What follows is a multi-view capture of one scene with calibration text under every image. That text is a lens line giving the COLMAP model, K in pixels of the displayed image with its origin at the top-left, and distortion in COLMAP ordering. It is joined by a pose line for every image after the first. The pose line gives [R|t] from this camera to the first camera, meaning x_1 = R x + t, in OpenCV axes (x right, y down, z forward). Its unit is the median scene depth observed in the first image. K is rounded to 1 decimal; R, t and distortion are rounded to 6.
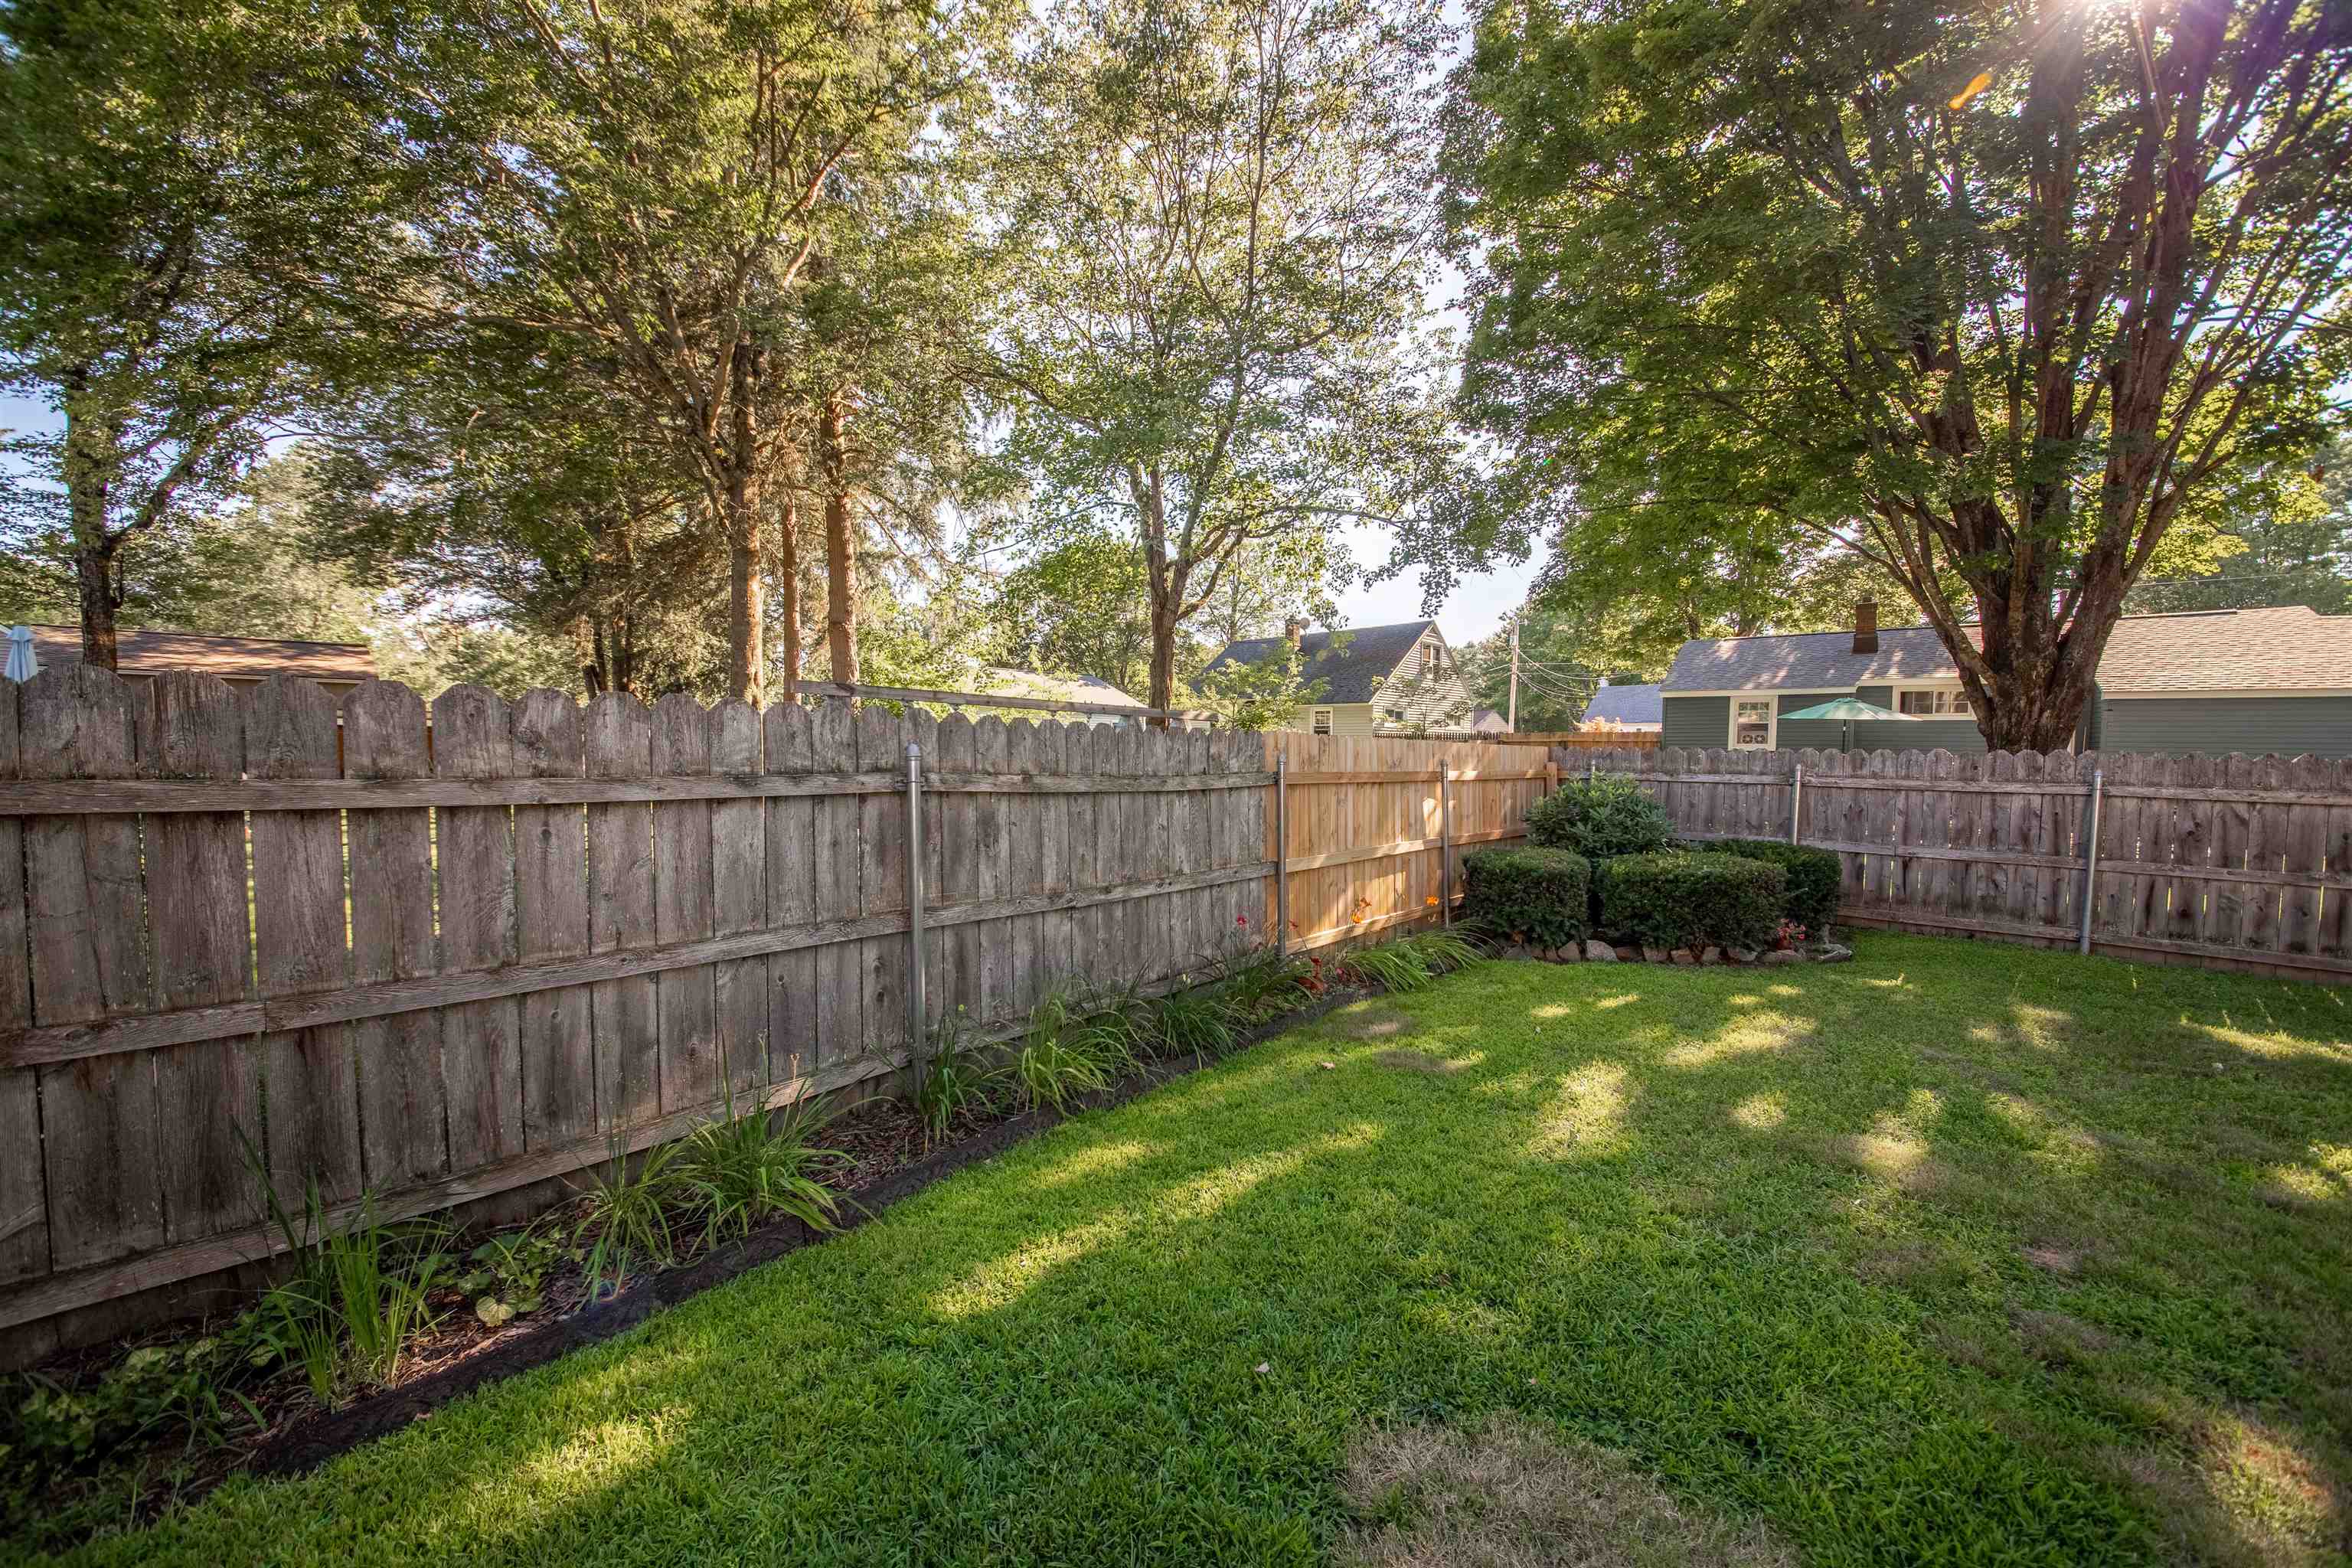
lens RADIAL K [[825.3, 0, 1183.2], [0, 825.3, 787.7], [0, 0, 1]] dist [-0.000052, -0.007060]
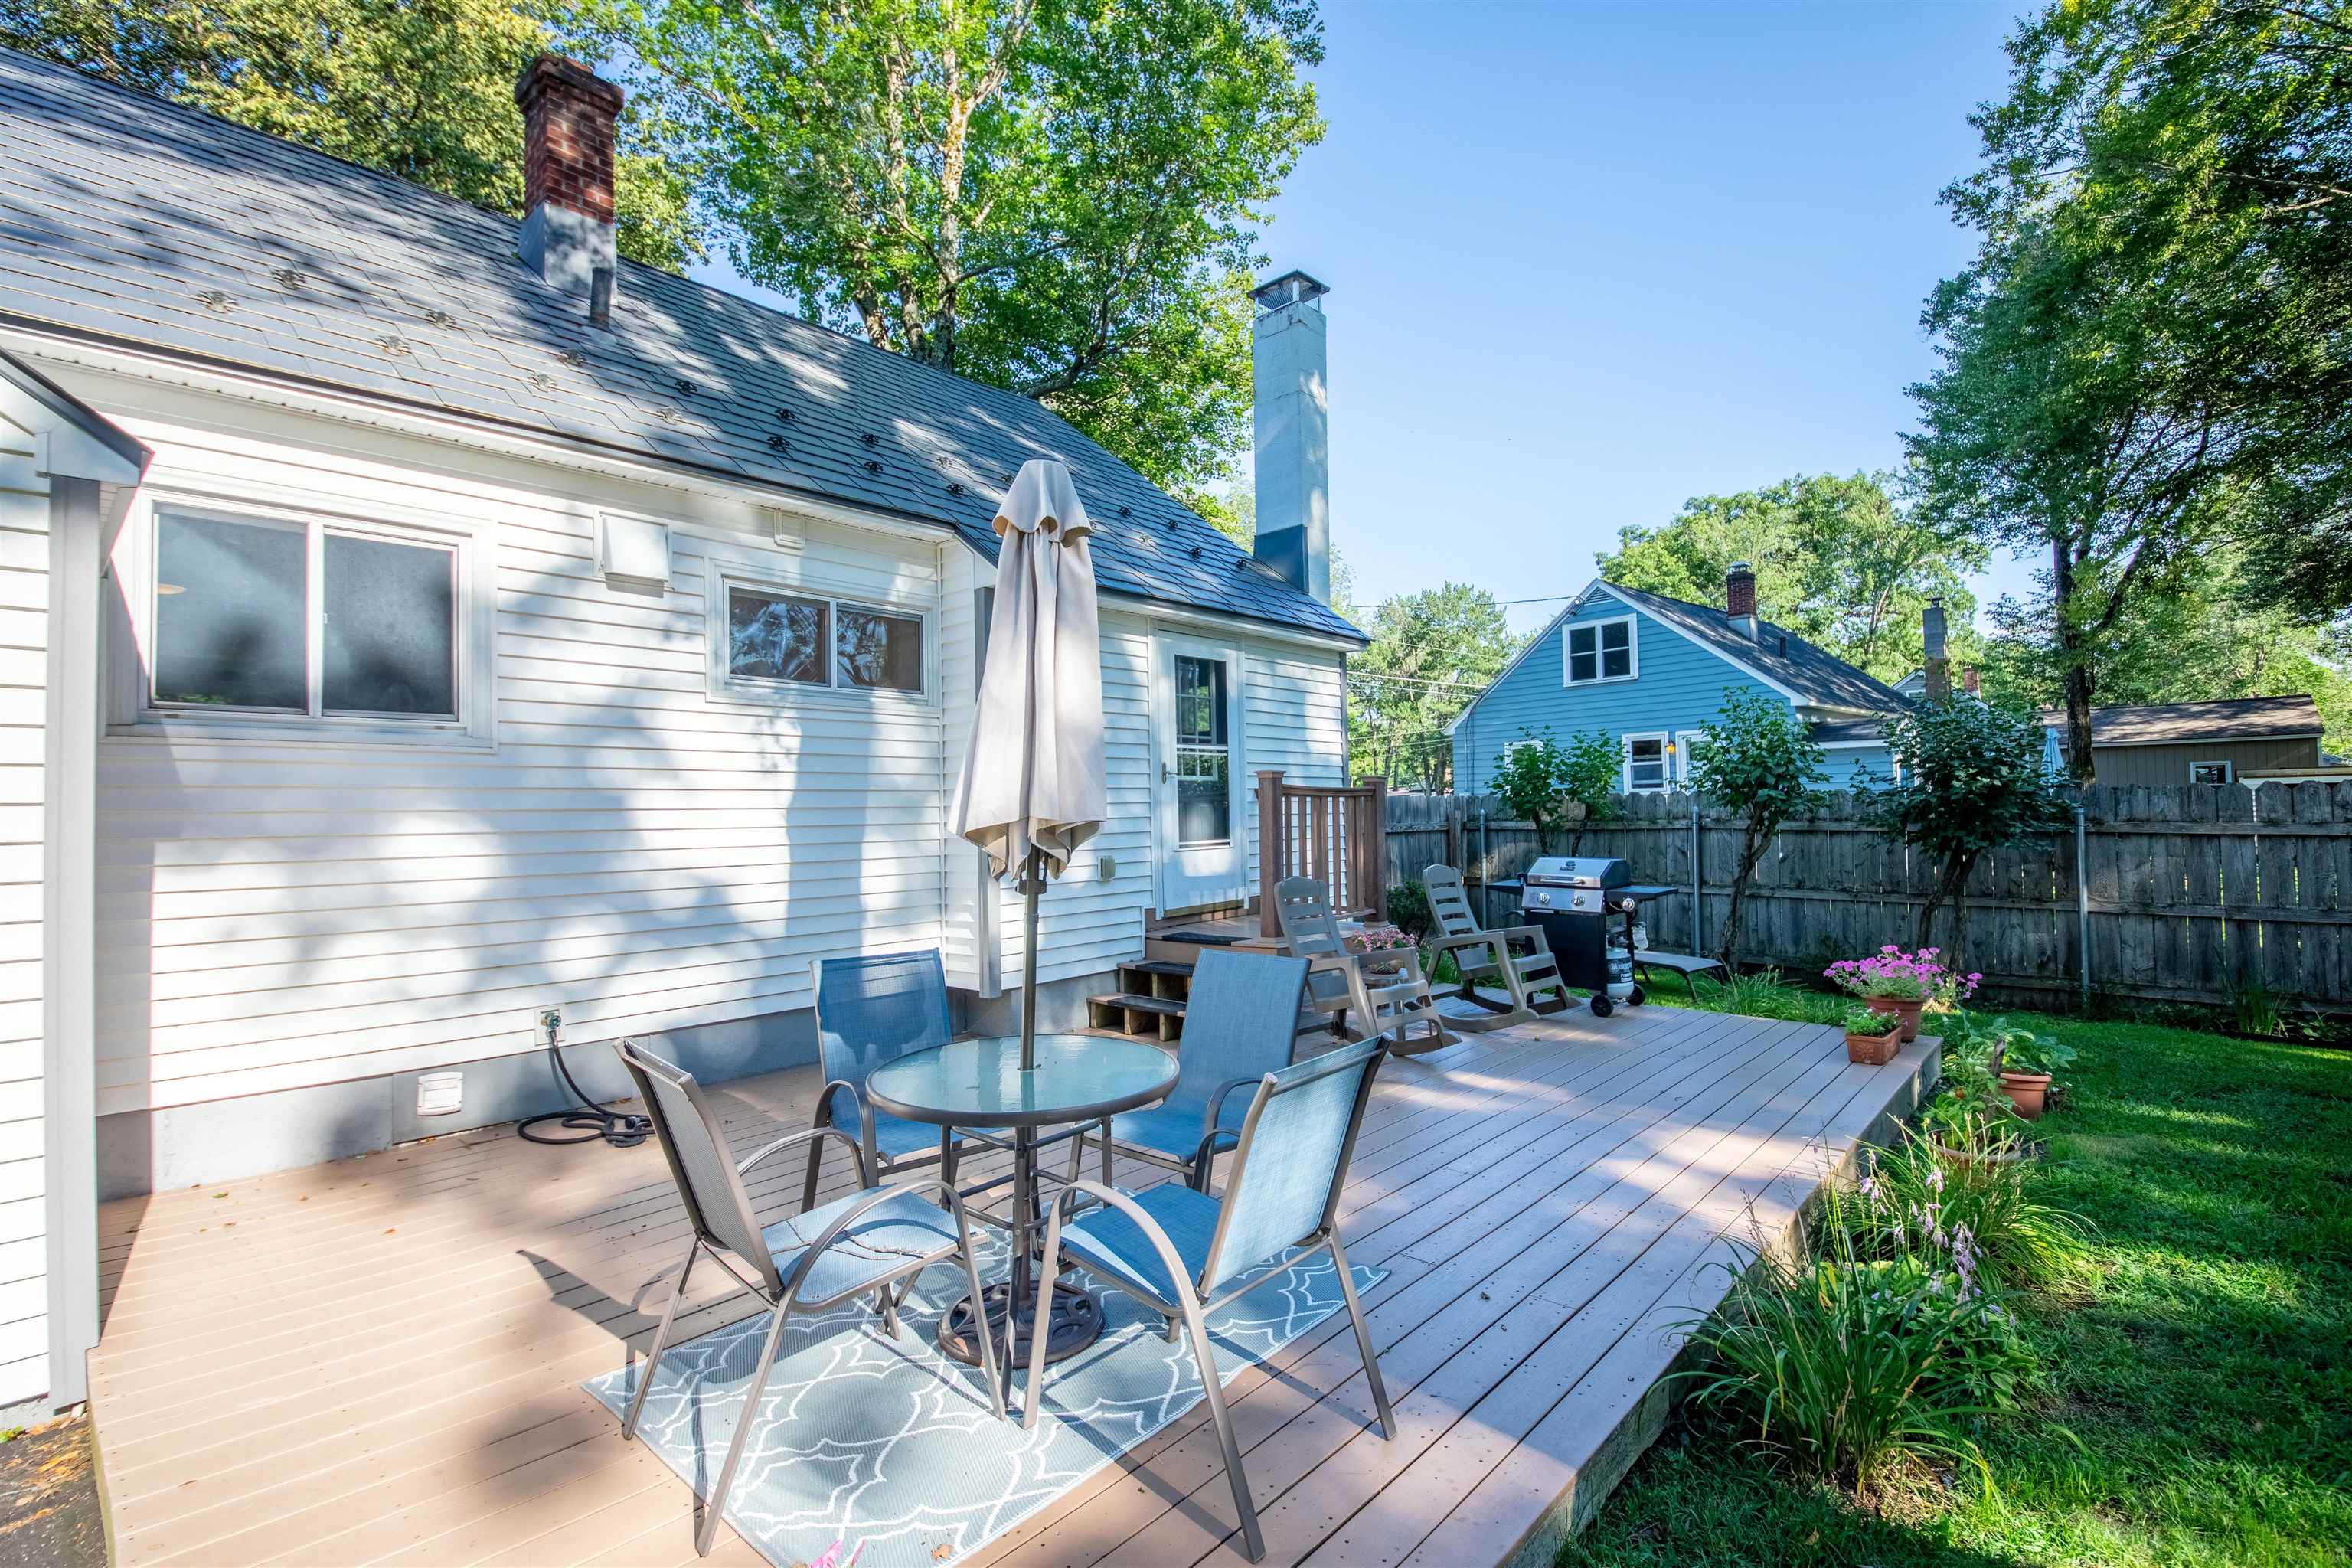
lens RADIAL K [[1048.3, 0, 1176.0], [0, 1048.3, 784.0], [0, 0, 1]] dist [0.001970, -0.011538]
pose [[-0.051621, -0.036461, -0.998001, 0.841392], [-0.032551, 0.998864, -0.034809, 0.032920], [0.998136, 0.030689, -0.052749, -0.776201]]
